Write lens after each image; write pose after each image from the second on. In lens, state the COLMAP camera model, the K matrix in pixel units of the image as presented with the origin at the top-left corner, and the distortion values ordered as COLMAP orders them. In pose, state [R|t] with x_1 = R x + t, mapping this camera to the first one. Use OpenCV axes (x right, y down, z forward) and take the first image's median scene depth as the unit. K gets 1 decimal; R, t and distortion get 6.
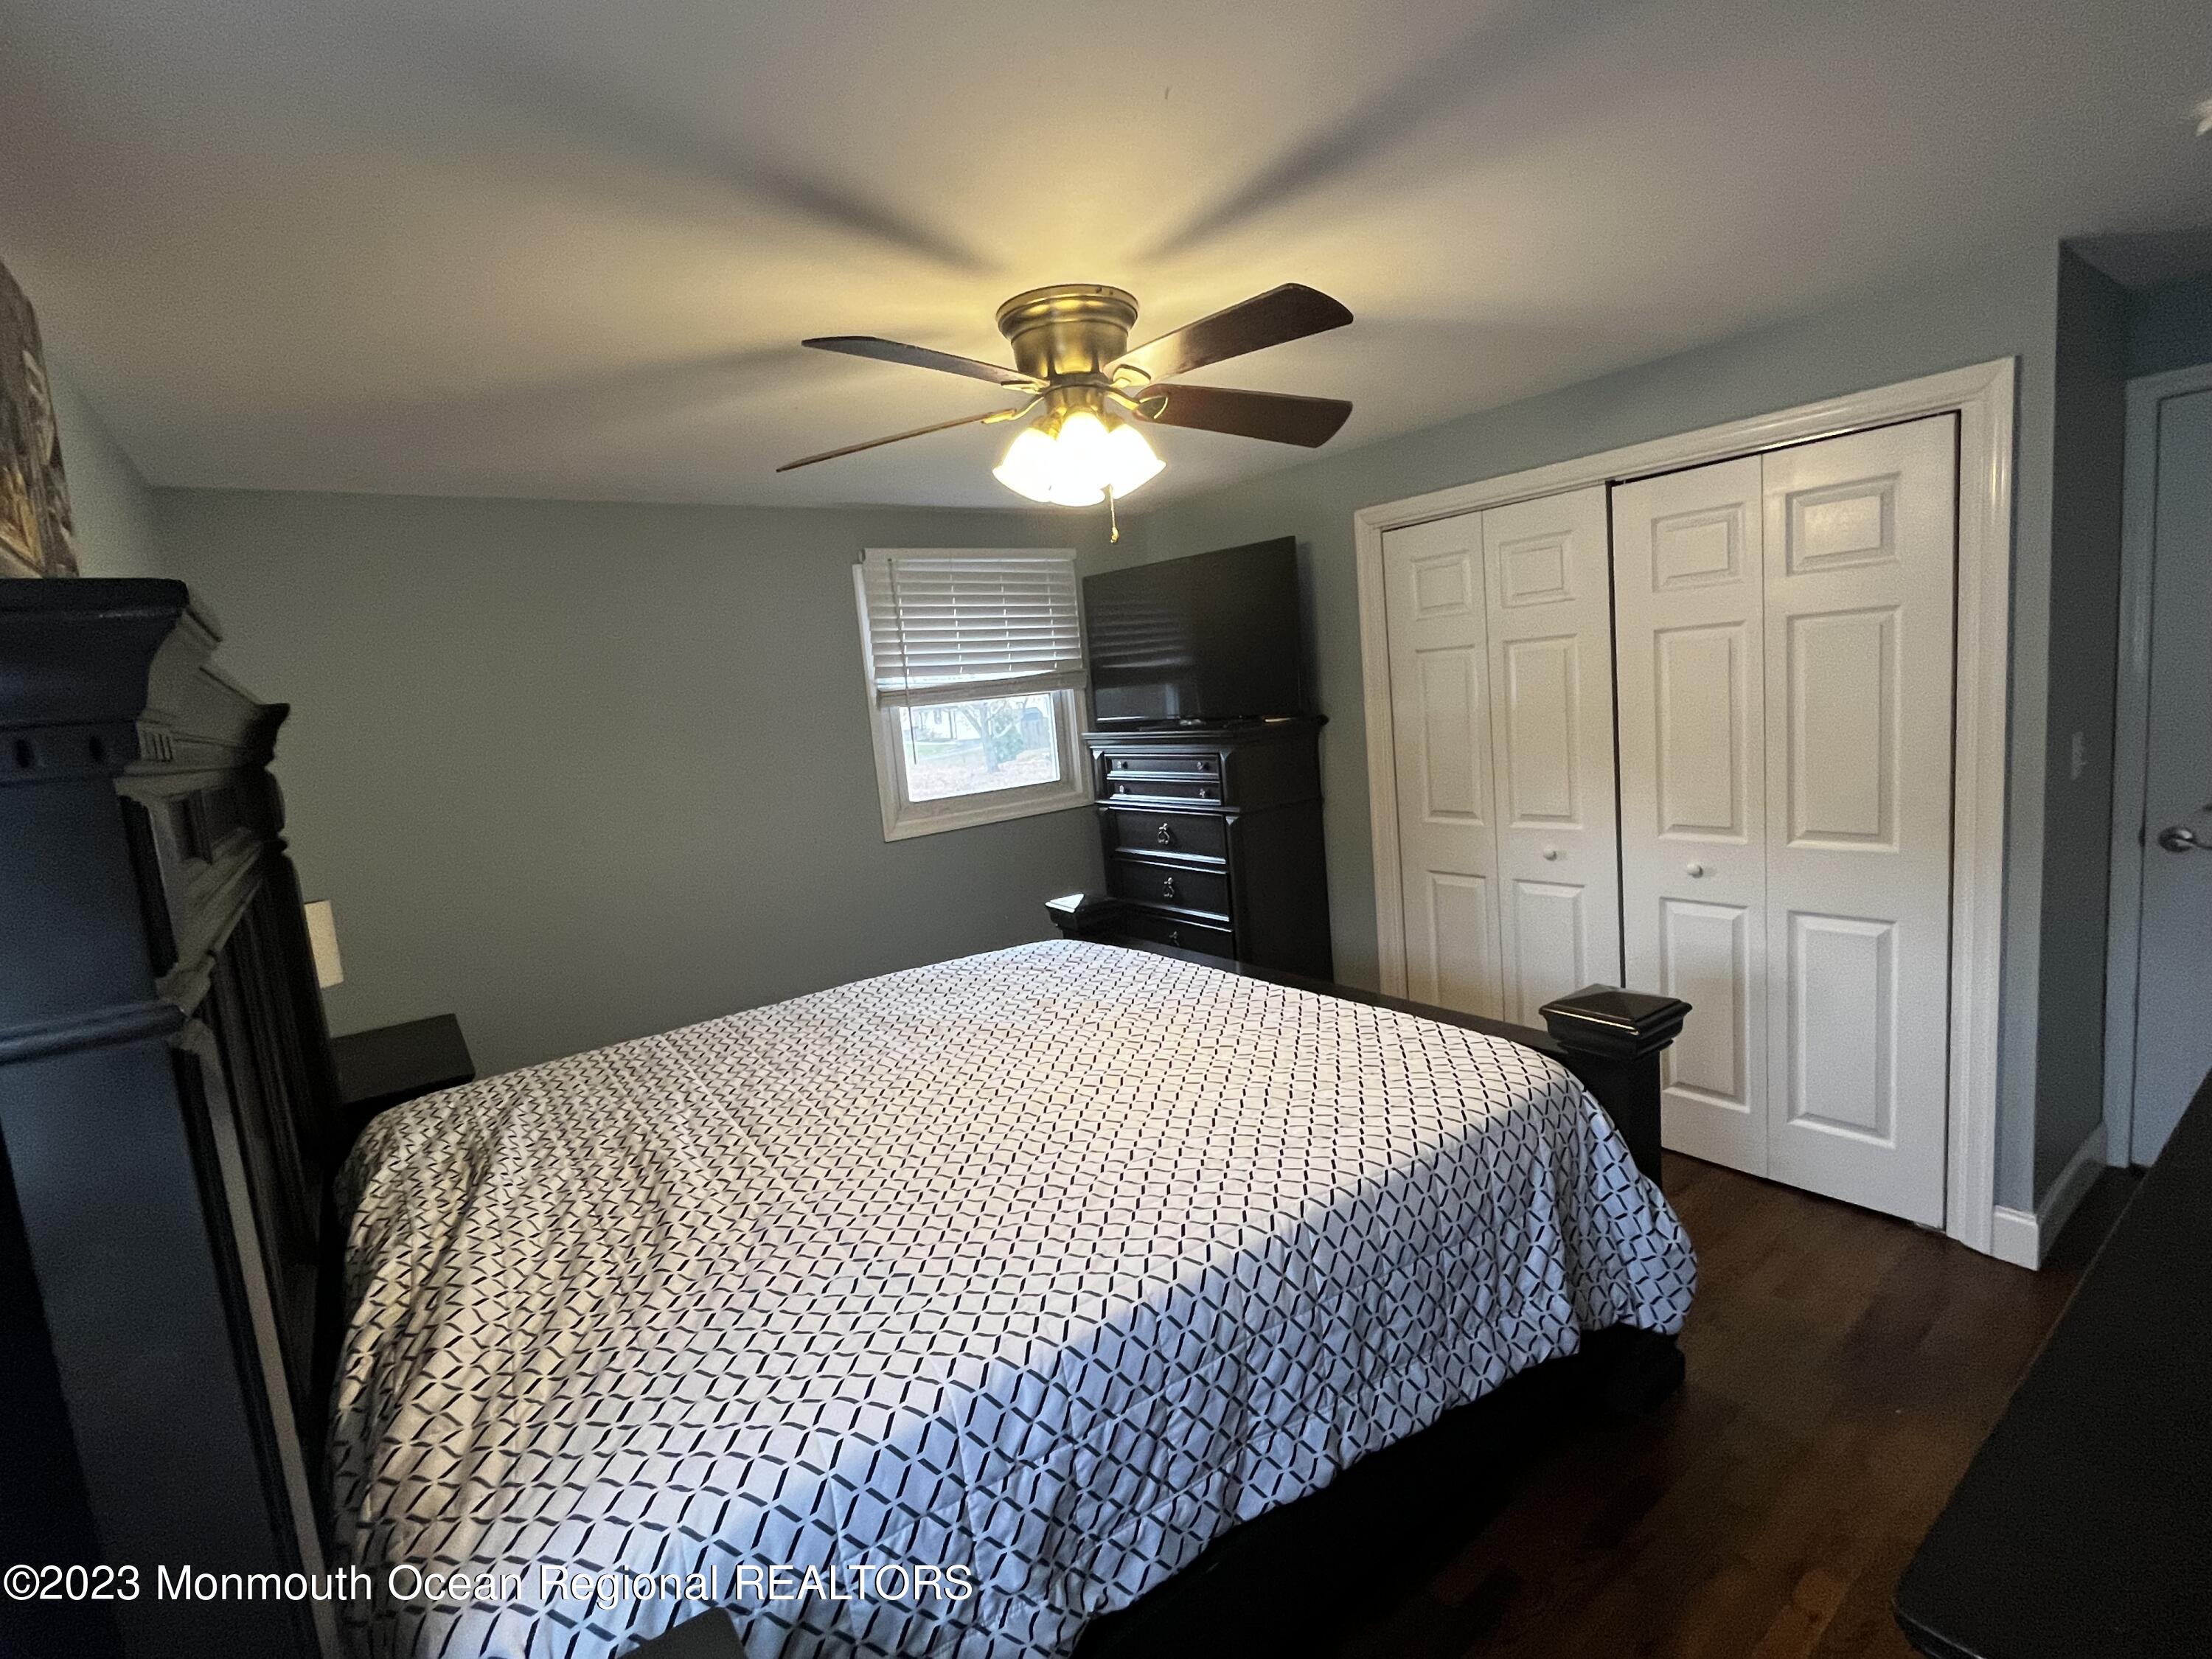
lens RADIAL K [[1025.8, 0, 1106.0], [0, 1025.8, 829.5], [0, 0, 1]] dist [0.000051, -0.000686]
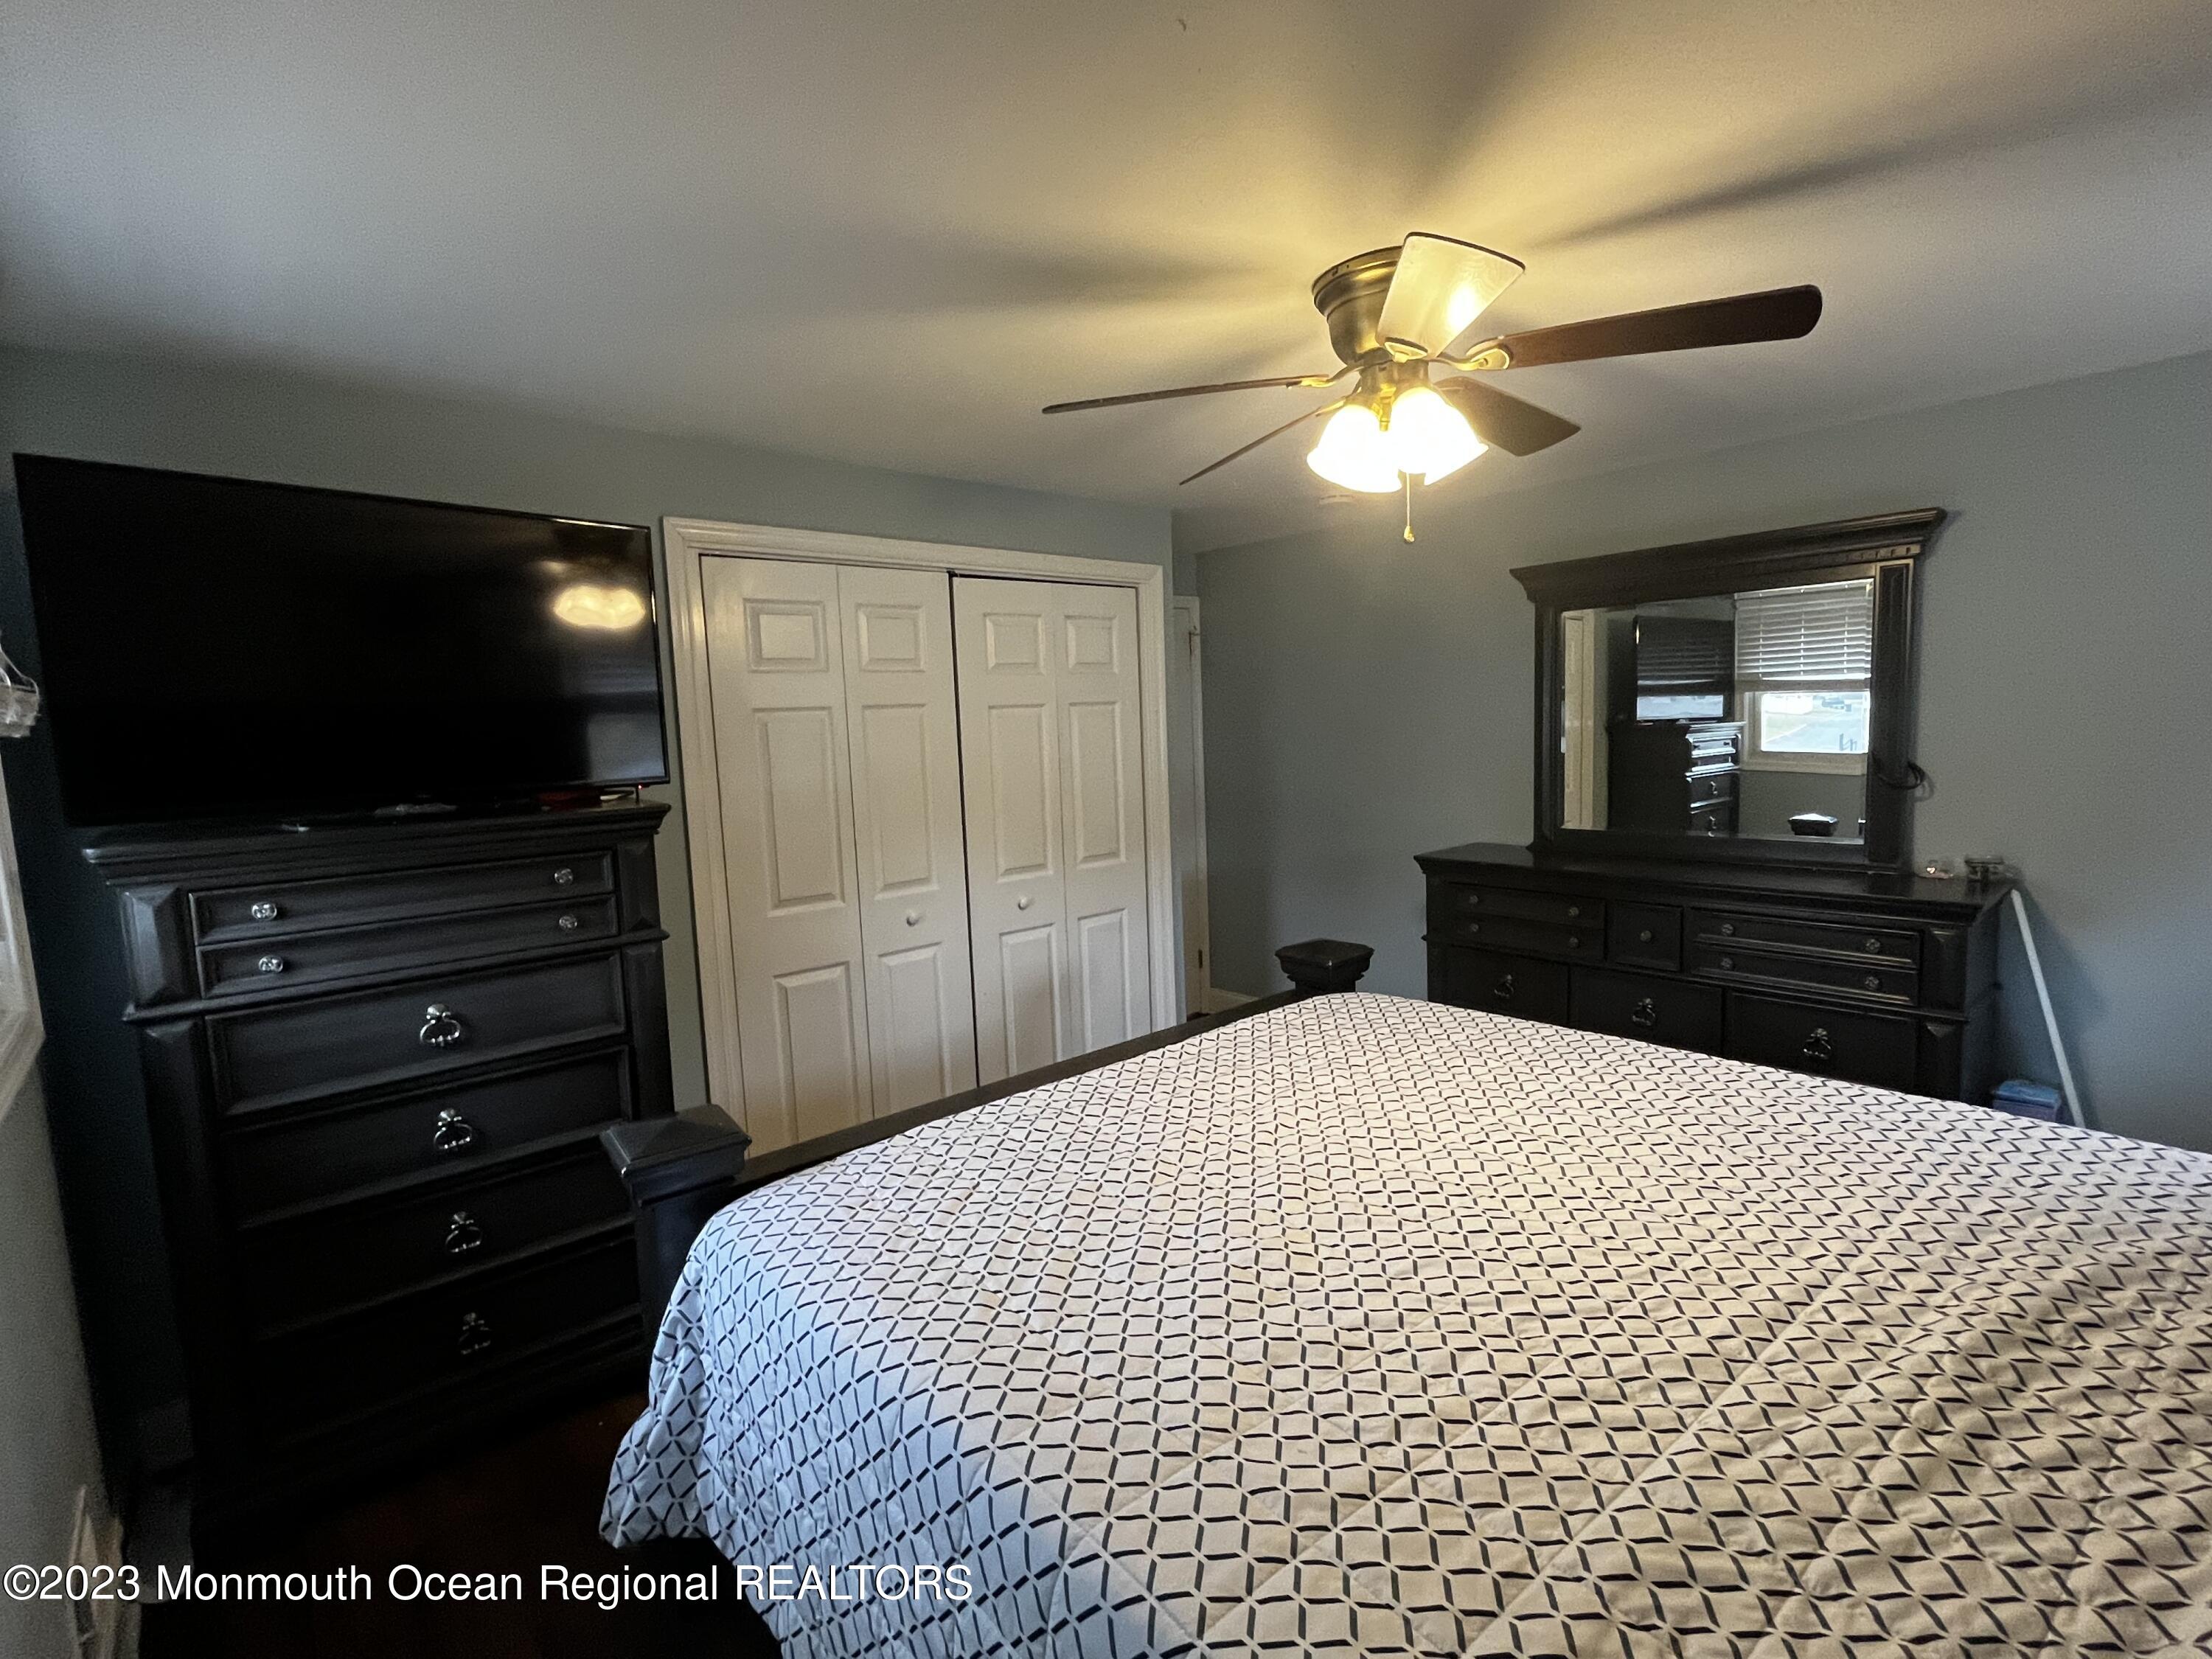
lens RADIAL K [[1025.8, 0, 1106.0], [0, 1025.8, 829.5], [0, 0, 1]] dist [0.000051, -0.000686]
pose [[-0.087730, -0.013741, 0.996050, -0.592178], [0.177816, 0.983630, 0.029231, -0.059183], [-0.980145, 0.179678, -0.083850, 0.896684]]
